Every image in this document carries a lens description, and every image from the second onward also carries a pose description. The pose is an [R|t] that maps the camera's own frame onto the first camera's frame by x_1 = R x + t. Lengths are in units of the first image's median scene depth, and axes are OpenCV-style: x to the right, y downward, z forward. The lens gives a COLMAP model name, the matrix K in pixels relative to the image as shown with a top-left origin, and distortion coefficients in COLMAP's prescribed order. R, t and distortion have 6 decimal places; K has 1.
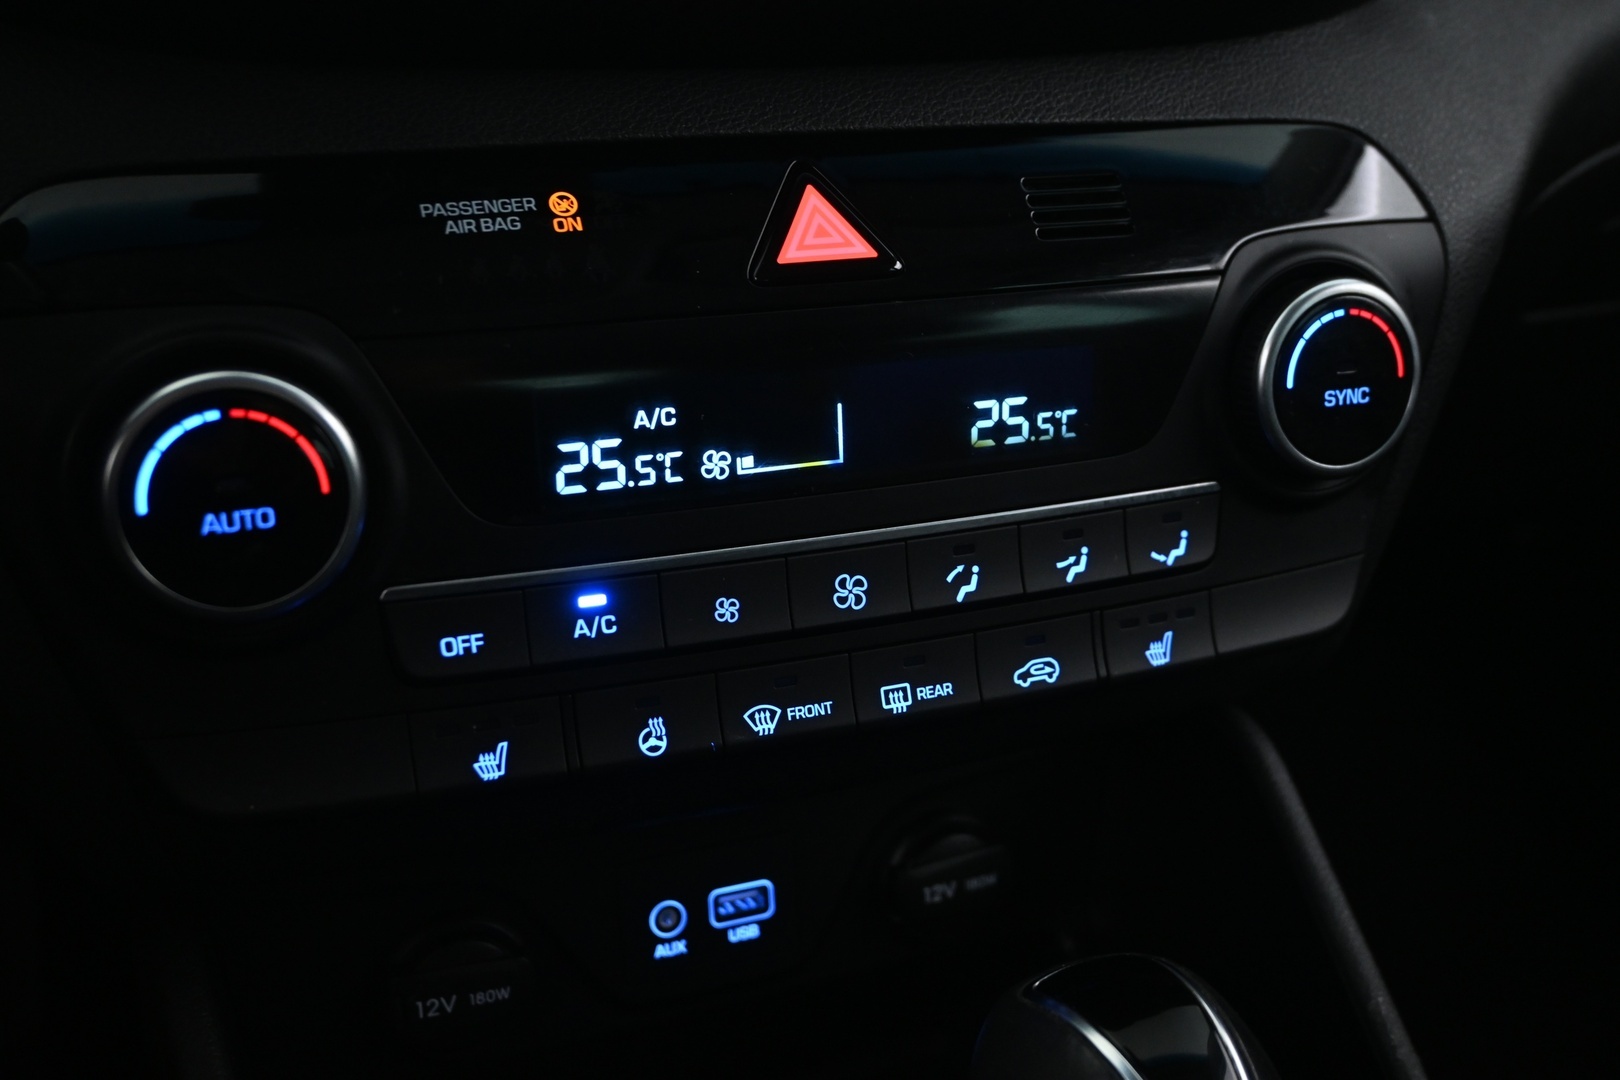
lens RADIAL K [[1665.5, 0, 810.0], [0, 1665.5, 540.0], [0, 0, 1]] dist [-0.021975, -0.023490]
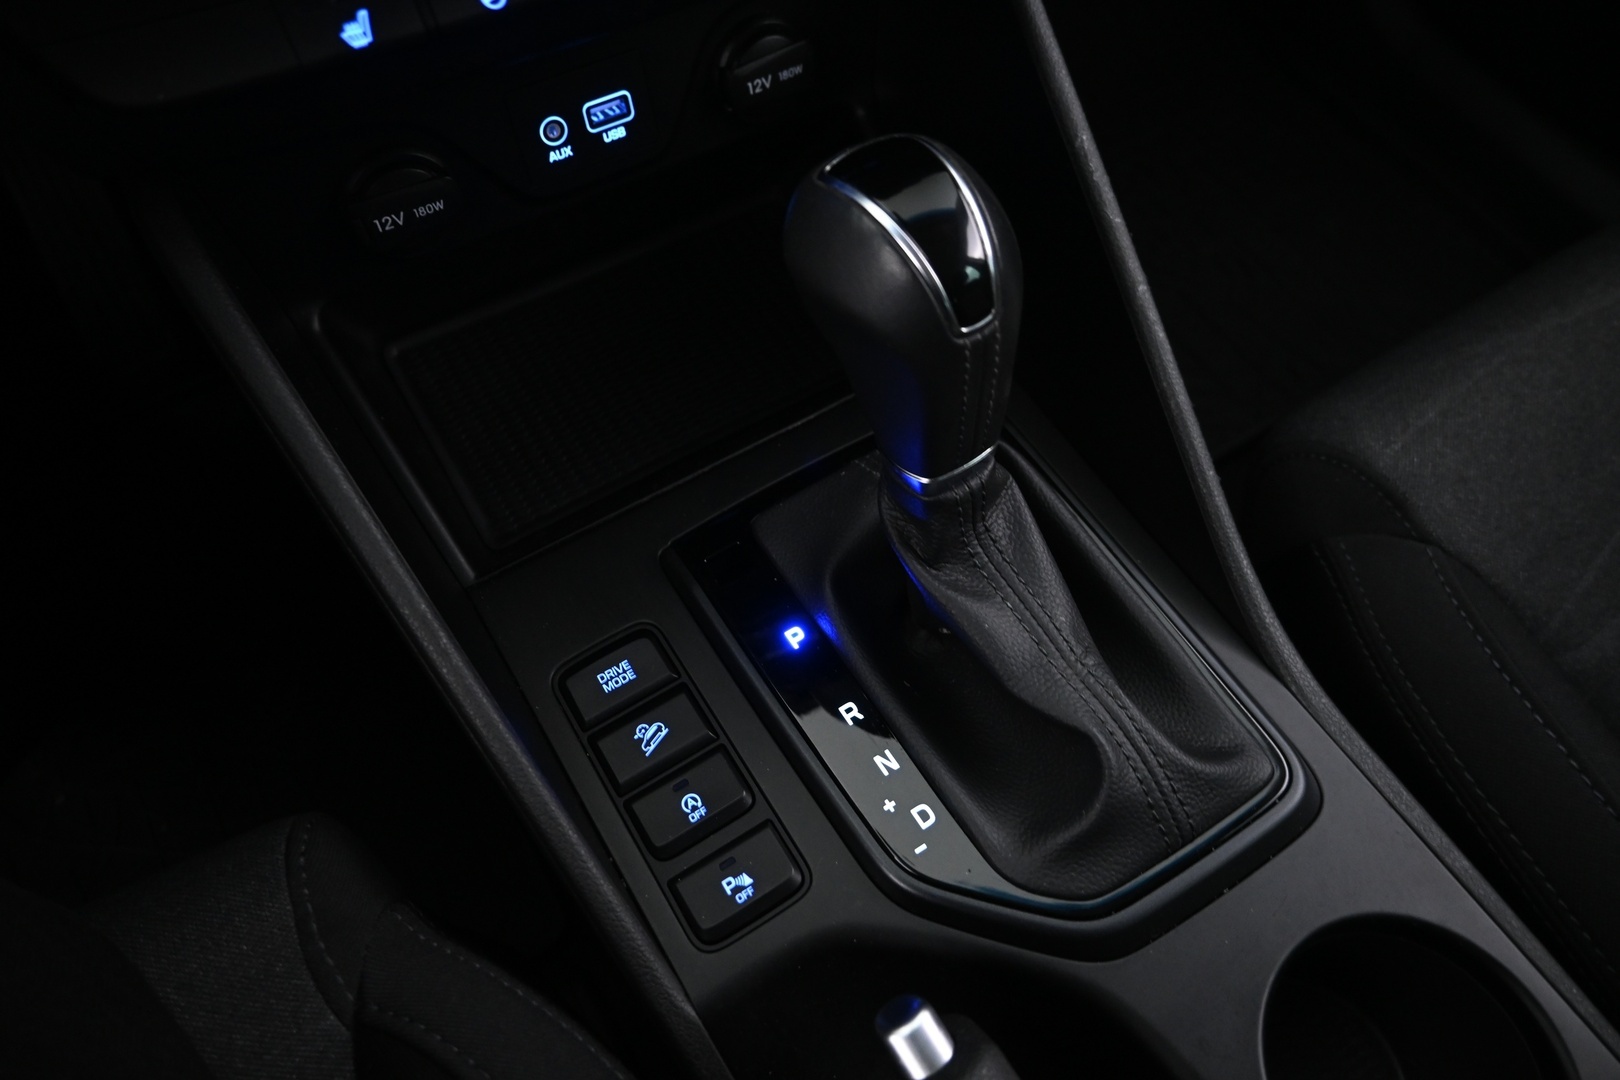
lens RADIAL K [[1084.5, 0, 810.0], [0, 1084.5, 540.0], [0, 0, 1]] dist [-0.014257, 0.001993]
pose [[0.991142, -0.125147, 0.044441, 0.035929], [0.074024, 0.798437, 0.597510, -0.008426], [-0.110259, -0.588928, 0.800629, 0.107145]]
